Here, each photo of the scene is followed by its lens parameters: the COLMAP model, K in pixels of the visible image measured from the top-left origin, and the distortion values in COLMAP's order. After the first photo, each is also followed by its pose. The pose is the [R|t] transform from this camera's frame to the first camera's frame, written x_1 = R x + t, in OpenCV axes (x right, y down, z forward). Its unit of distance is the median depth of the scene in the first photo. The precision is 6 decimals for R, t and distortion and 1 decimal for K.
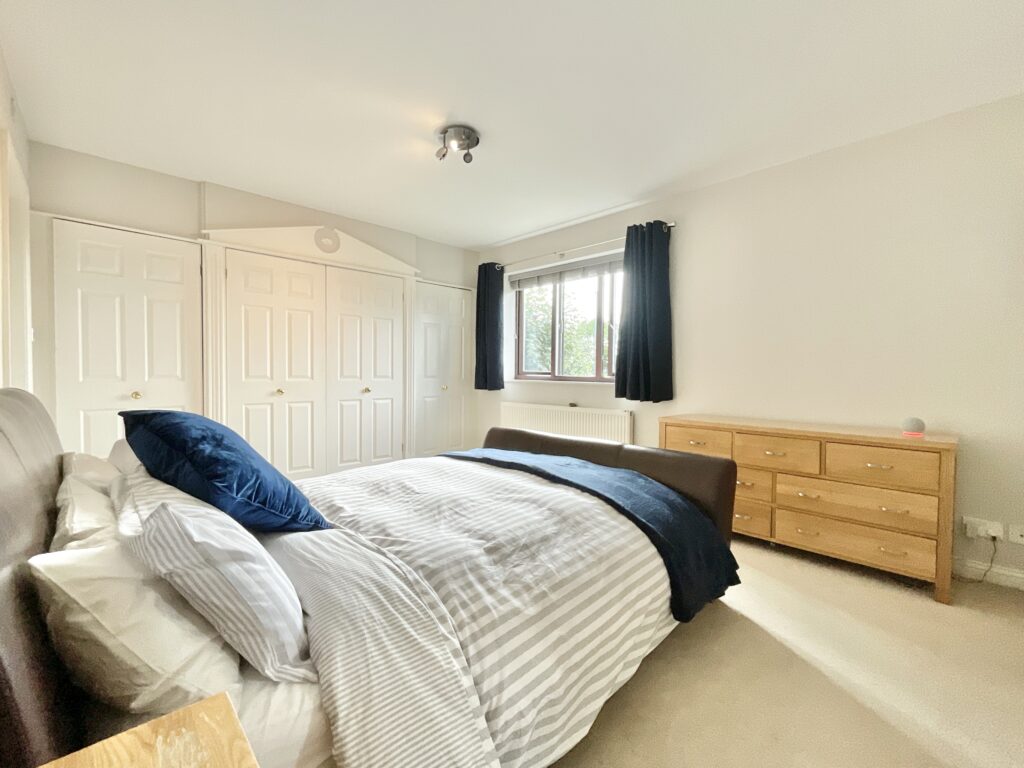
lens RADIAL K [[418.6, 0, 512.0], [0, 418.6, 384.0], [0, 0, 1]] dist [-0.001670, -0.000061]
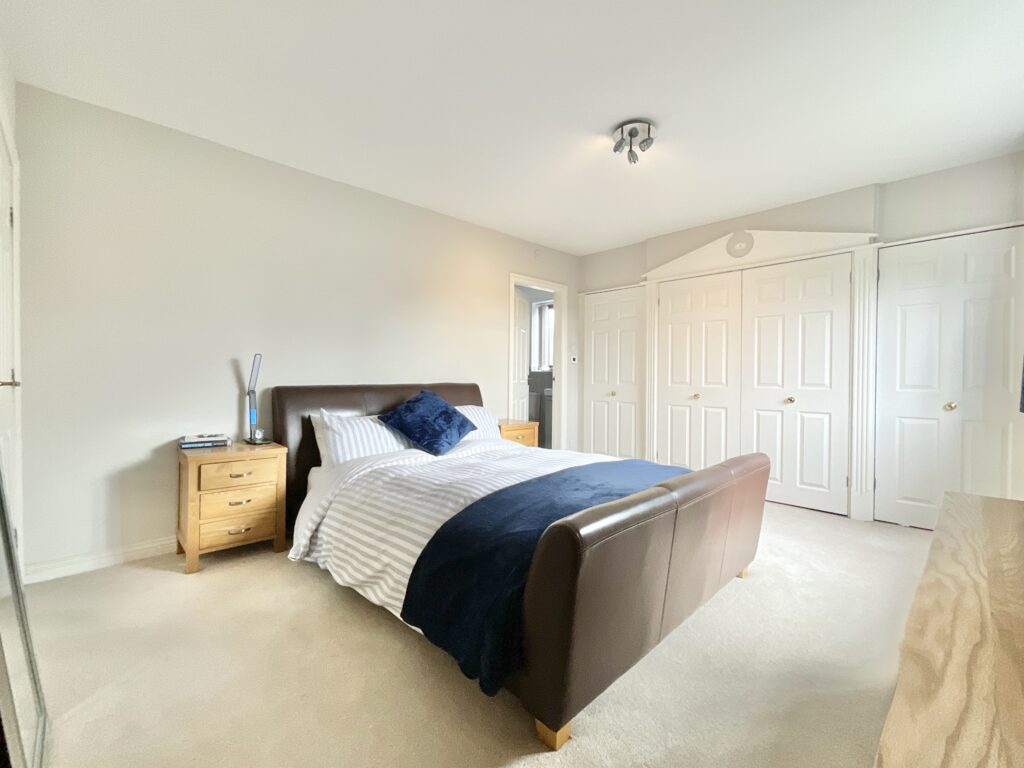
lens RADIAL K [[418.6, 0, 512.0], [0, 418.6, 384.0], [0, 0, 1]] dist [-0.001670, -0.000061]
pose [[0.061068, 0.008103, -0.998101, 0.508151], [-0.035577, 0.999349, 0.005937, -0.003532], [0.997499, 0.035147, 0.061316, 0.415231]]
